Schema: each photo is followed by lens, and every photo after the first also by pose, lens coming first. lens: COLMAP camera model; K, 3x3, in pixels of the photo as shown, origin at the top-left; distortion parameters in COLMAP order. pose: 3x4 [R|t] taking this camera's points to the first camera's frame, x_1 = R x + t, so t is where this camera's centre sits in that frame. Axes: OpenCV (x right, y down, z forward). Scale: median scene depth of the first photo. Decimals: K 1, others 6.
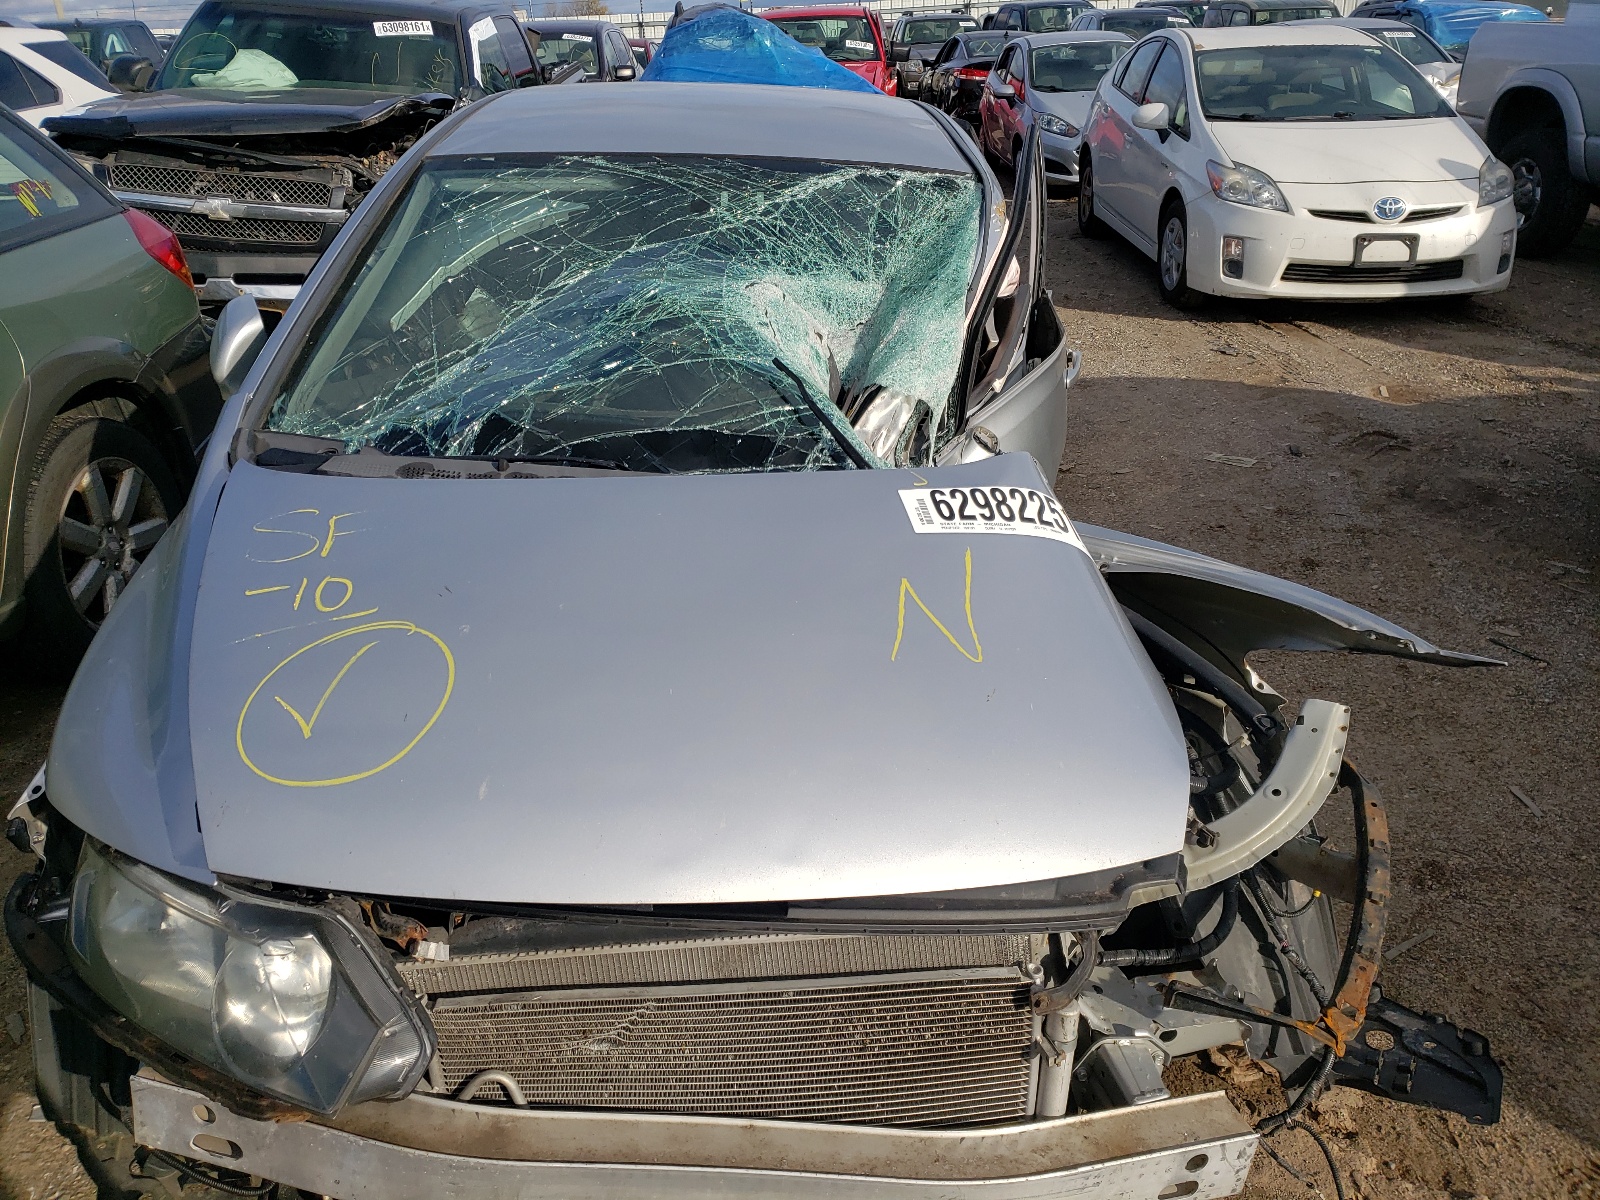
lens RADIAL K [[1211.7, 0, 799.8], [0, 1211.7, 596.8], [0, 0, 1]] dist [0.005249, 0.000677]
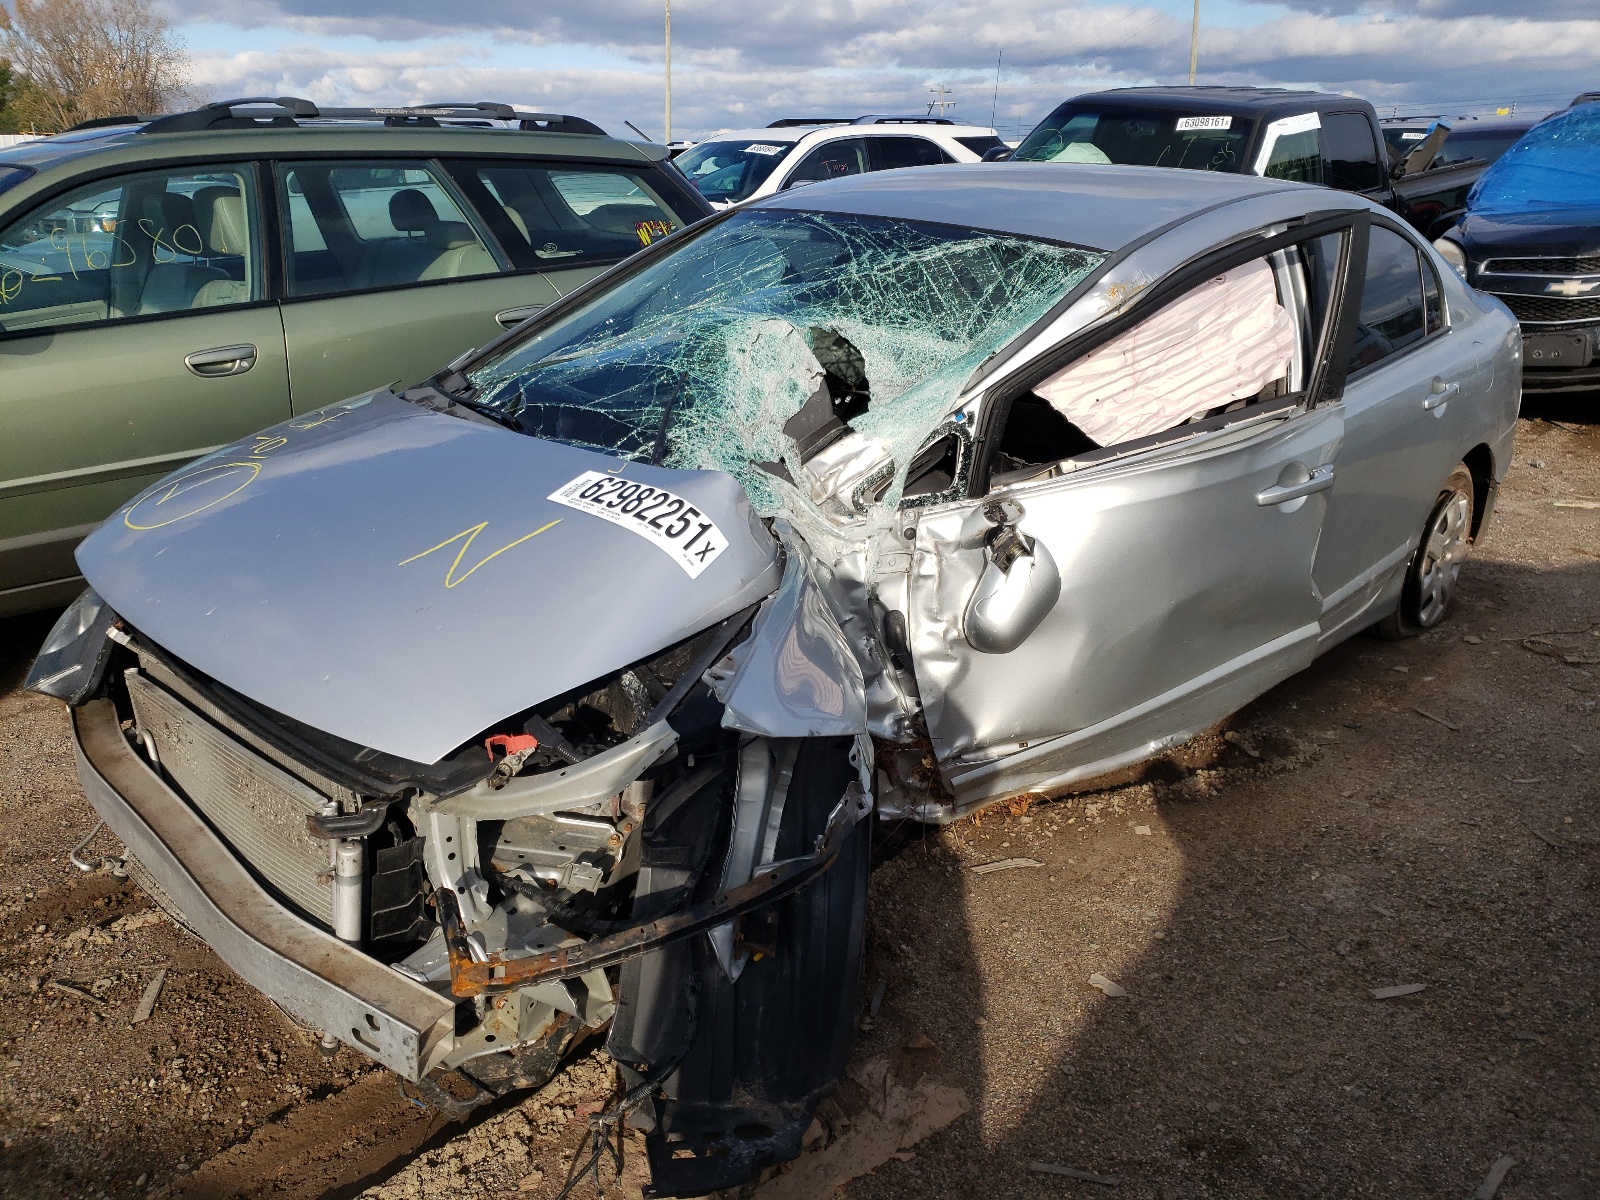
lens RADIAL K [[1211.7, 0, 799.2], [0, 1211.7, 602.8], [0, 0, 1]] dist [0.005249, 0.000677]
pose [[0.691961, 0.263683, -0.672057, 0.712869], [-0.308902, 0.949531, 0.054500, -0.062714], [0.652510, 0.169888, 0.738491, 0.181128]]
